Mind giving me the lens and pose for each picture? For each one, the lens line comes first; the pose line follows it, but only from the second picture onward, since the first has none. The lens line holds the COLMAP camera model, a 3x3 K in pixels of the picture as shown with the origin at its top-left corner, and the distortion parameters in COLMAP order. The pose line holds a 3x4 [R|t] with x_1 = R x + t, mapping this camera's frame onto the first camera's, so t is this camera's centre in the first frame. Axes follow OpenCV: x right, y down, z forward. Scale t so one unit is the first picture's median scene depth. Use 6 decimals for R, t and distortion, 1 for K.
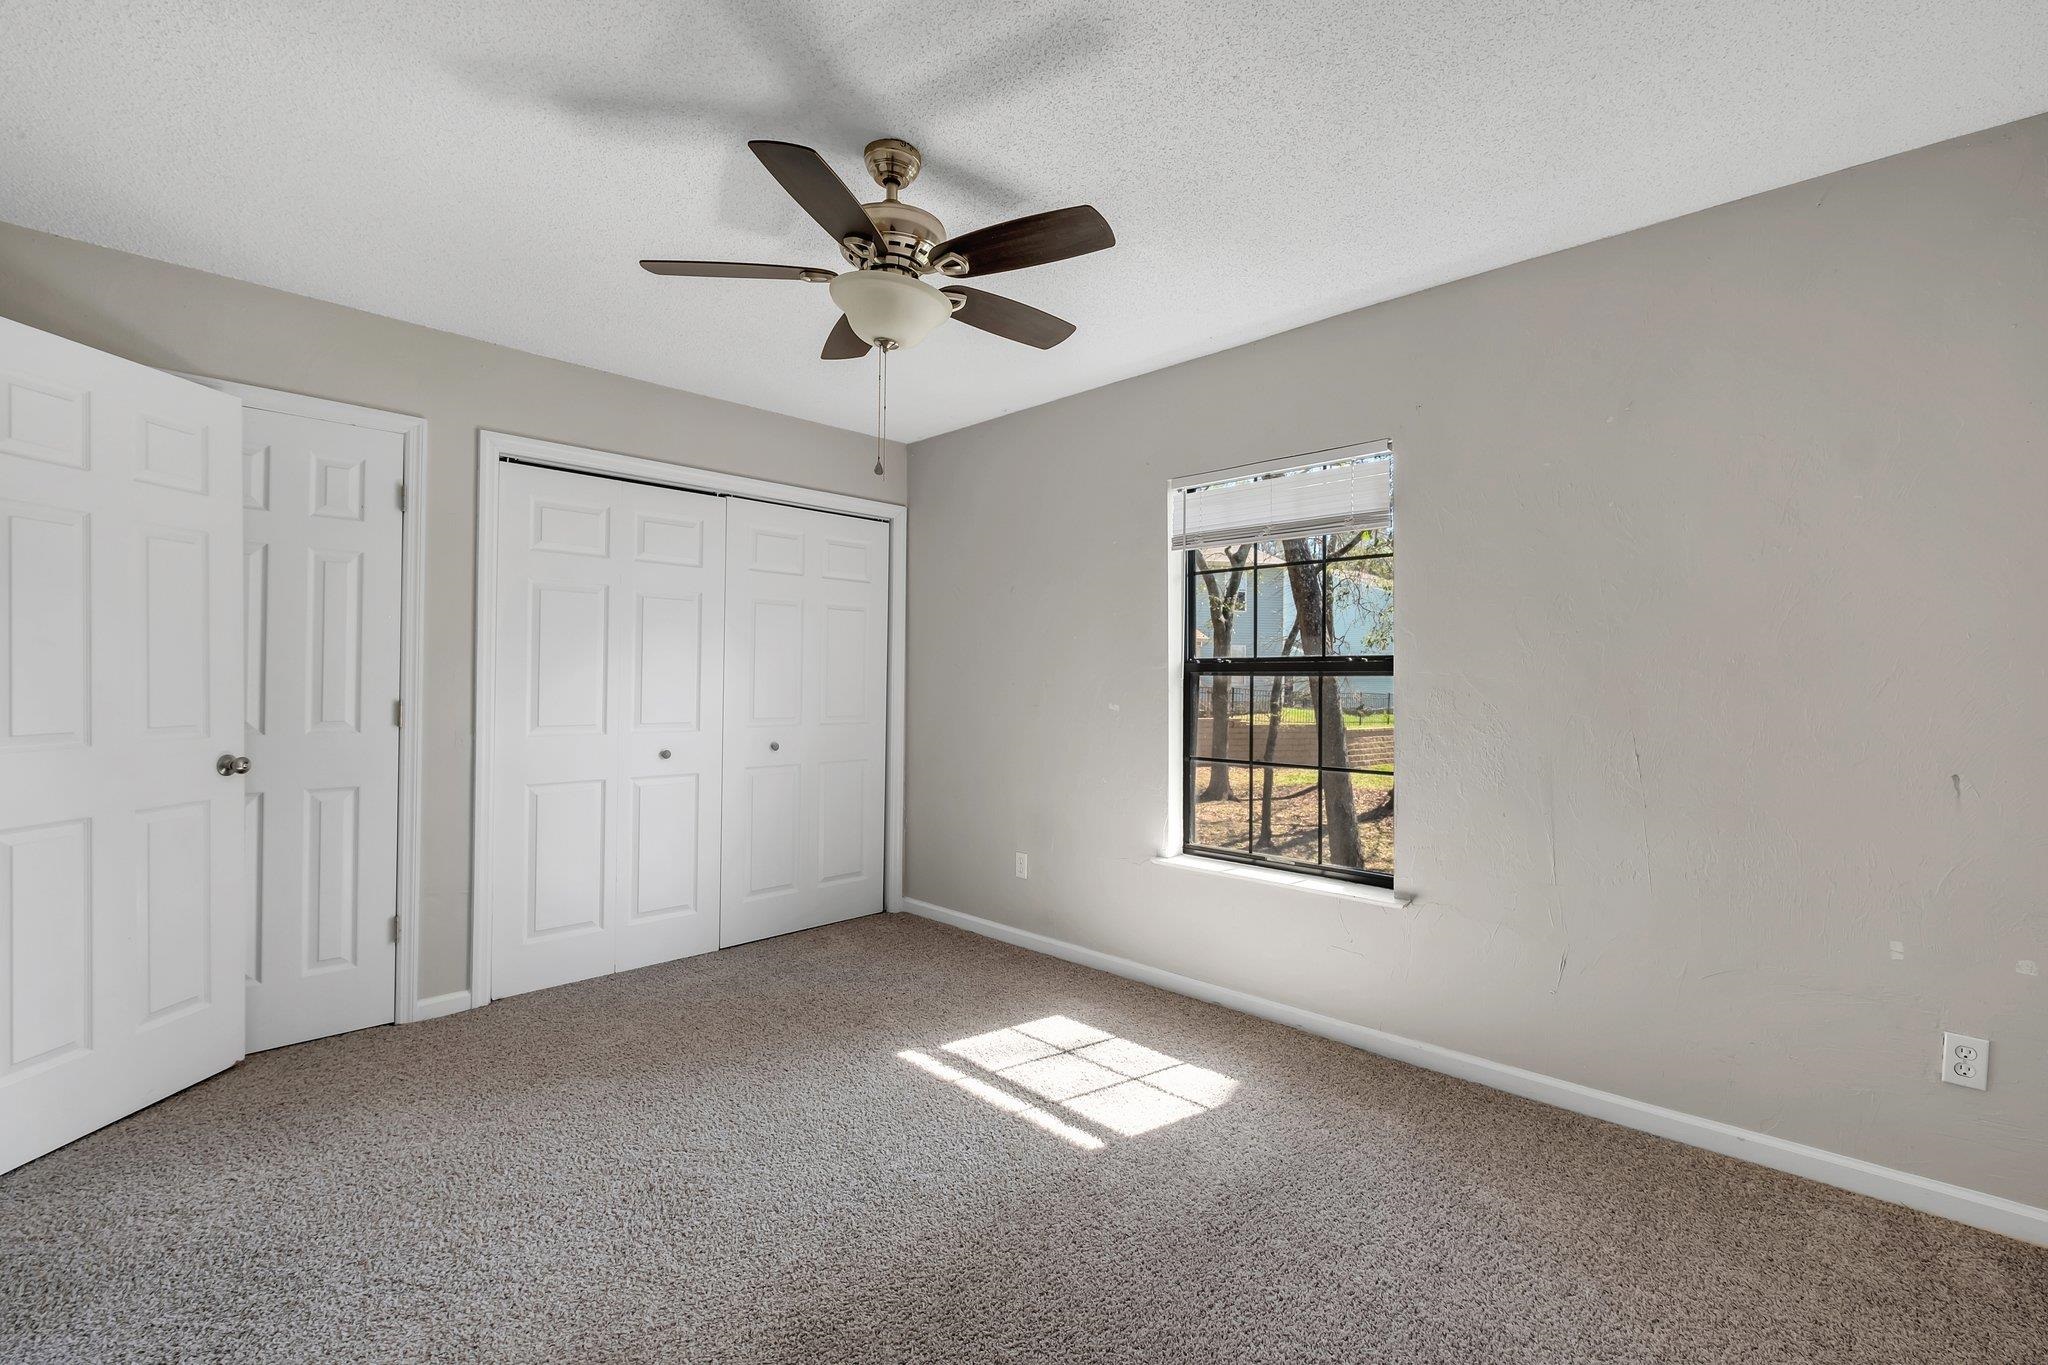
lens RADIAL K [[905.7, 0, 1036.2], [0, 905.7, 657.3], [0, 0, 1]] dist [-0.001778, -0.000365]
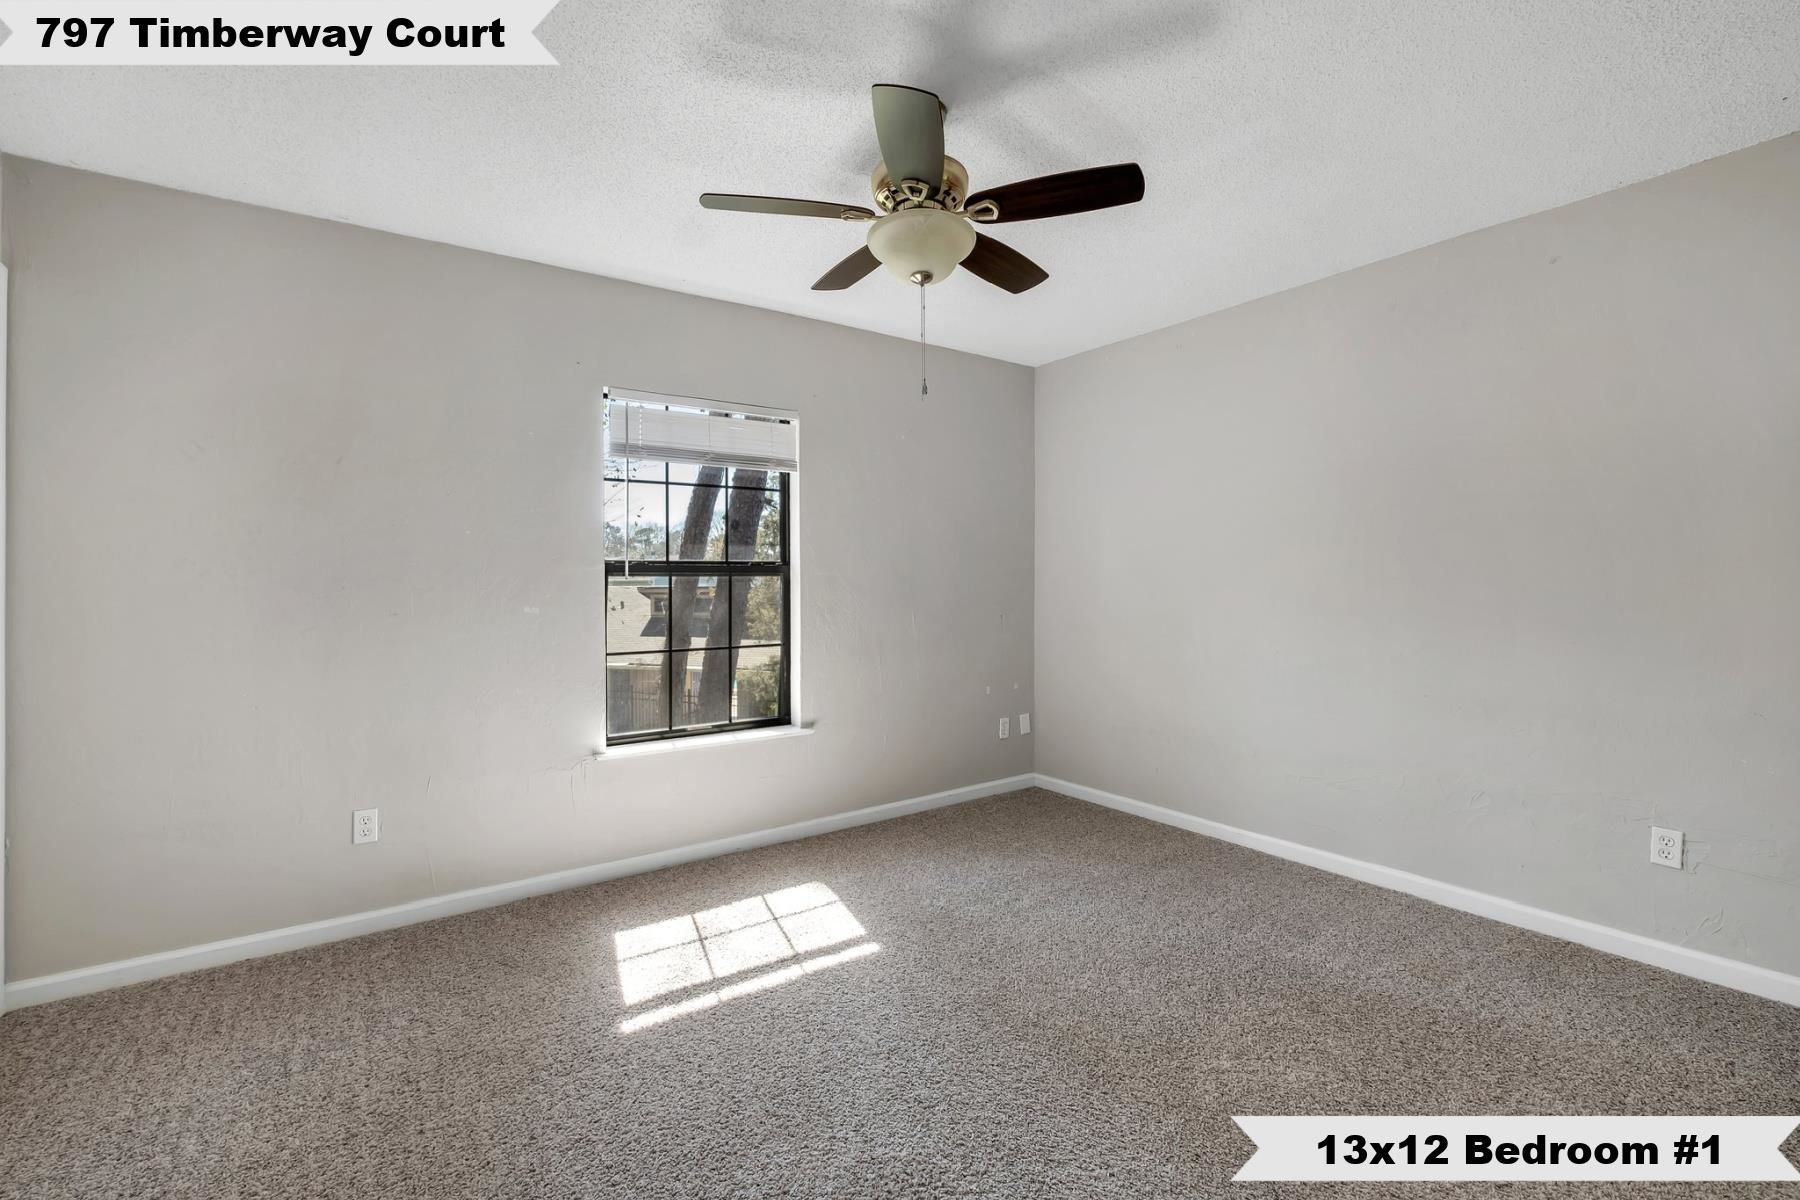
lens RADIAL K [[772.3, 0, 909.8], [0, 772.3, 573.2], [0, 0, 1]] dist [-0.011024, 0.000813]
pose [[0.160004, 0.003685, 0.987109, -0.760595], [-0.023814, 0.999716, 0.000128, 0.009900], [-0.986829, -0.023527, 0.160046, 0.601352]]
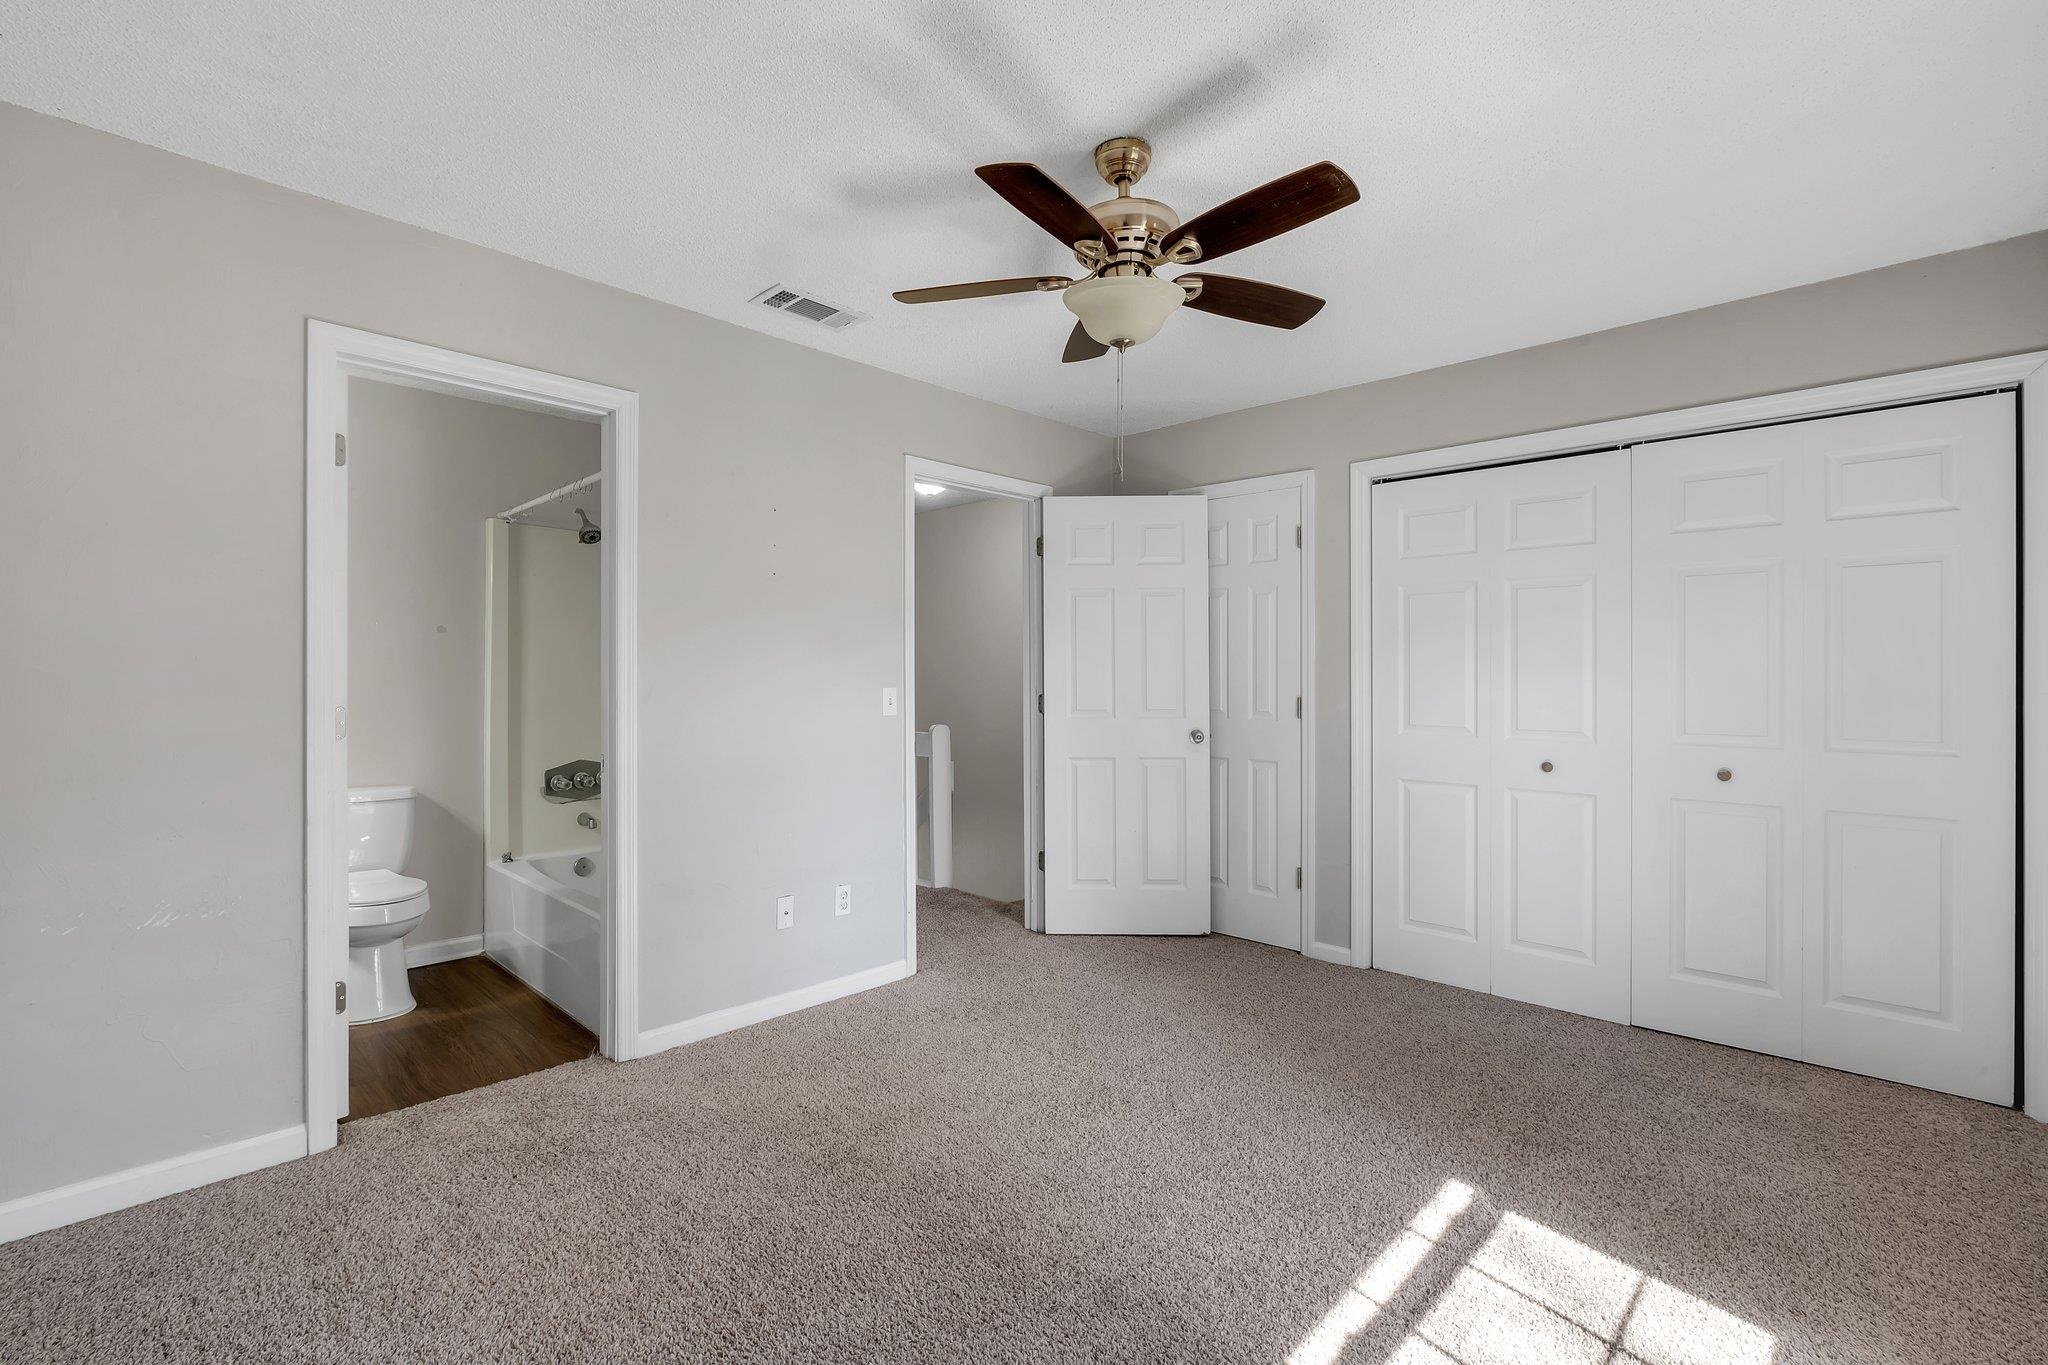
lens RADIAL K [[912.4, 0, 1023.4], [0, 912.4, 671.4], [0, 0, 1]] dist [-0.000610, -0.000053]
pose [[0.005182, -0.012985, -0.999902, 0.570558], [0.022497, 0.999664, -0.012865, 0.018206], [0.999733, -0.022428, 0.005472, 0.610679]]
